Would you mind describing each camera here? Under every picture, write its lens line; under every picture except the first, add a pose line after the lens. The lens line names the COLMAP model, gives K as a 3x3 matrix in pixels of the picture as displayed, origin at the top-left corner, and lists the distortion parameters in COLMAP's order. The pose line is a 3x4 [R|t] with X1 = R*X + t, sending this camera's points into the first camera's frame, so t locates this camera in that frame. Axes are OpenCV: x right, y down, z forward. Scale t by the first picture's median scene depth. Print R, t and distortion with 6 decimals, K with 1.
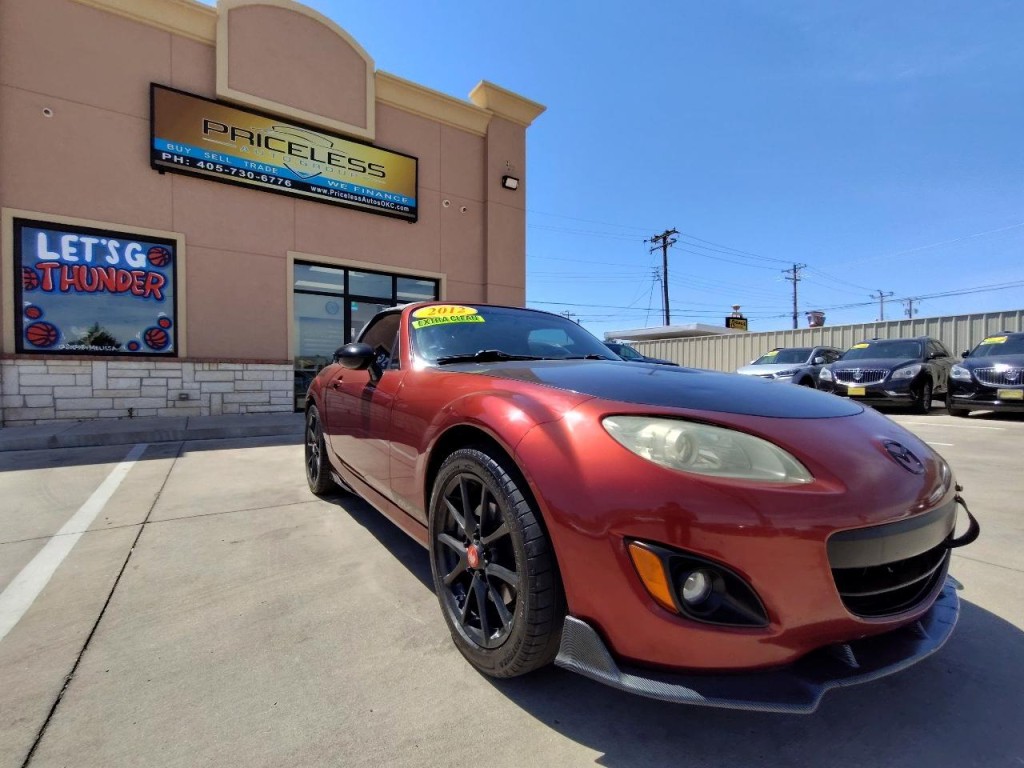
lens RADIAL K [[462.9, 0, 488.2], [0, 462.9, 387.2], [0, 0, 1]] dist [-0.001265, 0.000299]
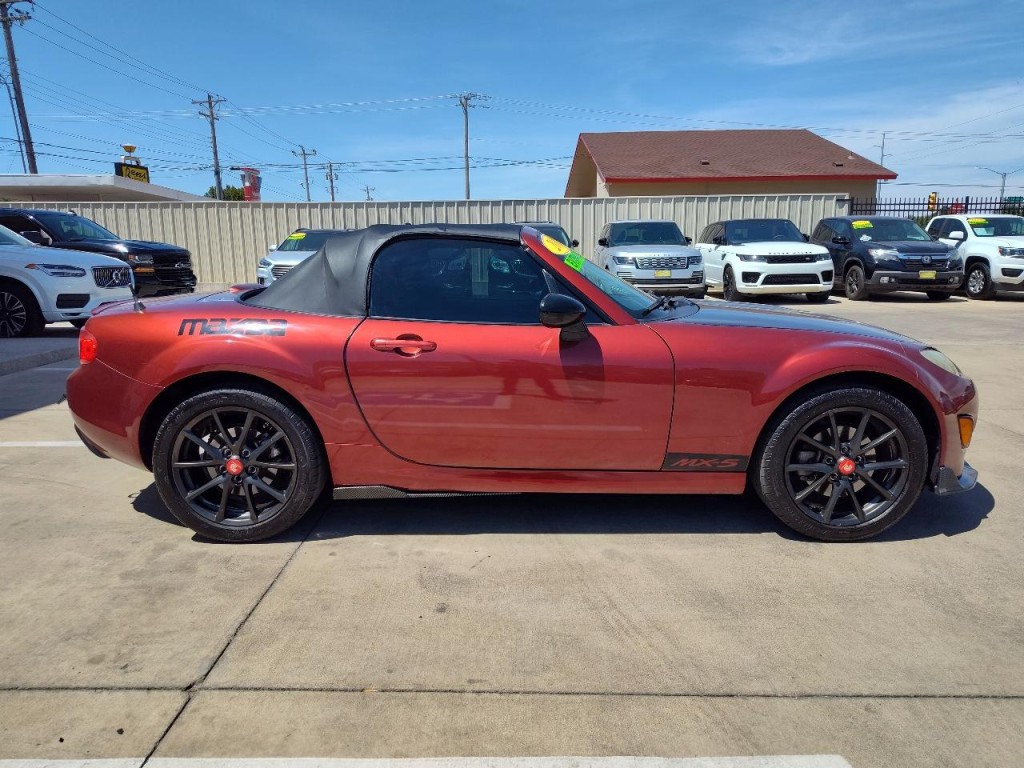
lens RADIAL K [[706.1, 0, 516.8], [0, 706.1, 380.5], [0, 0, 1]] dist [0.044692, -0.050571]
pose [[0.565426, -0.166820, 0.807753, -1.154844], [0.047110, 0.984266, 0.170297, -0.123938], [-0.823453, -0.058237, 0.564388, 0.370230]]
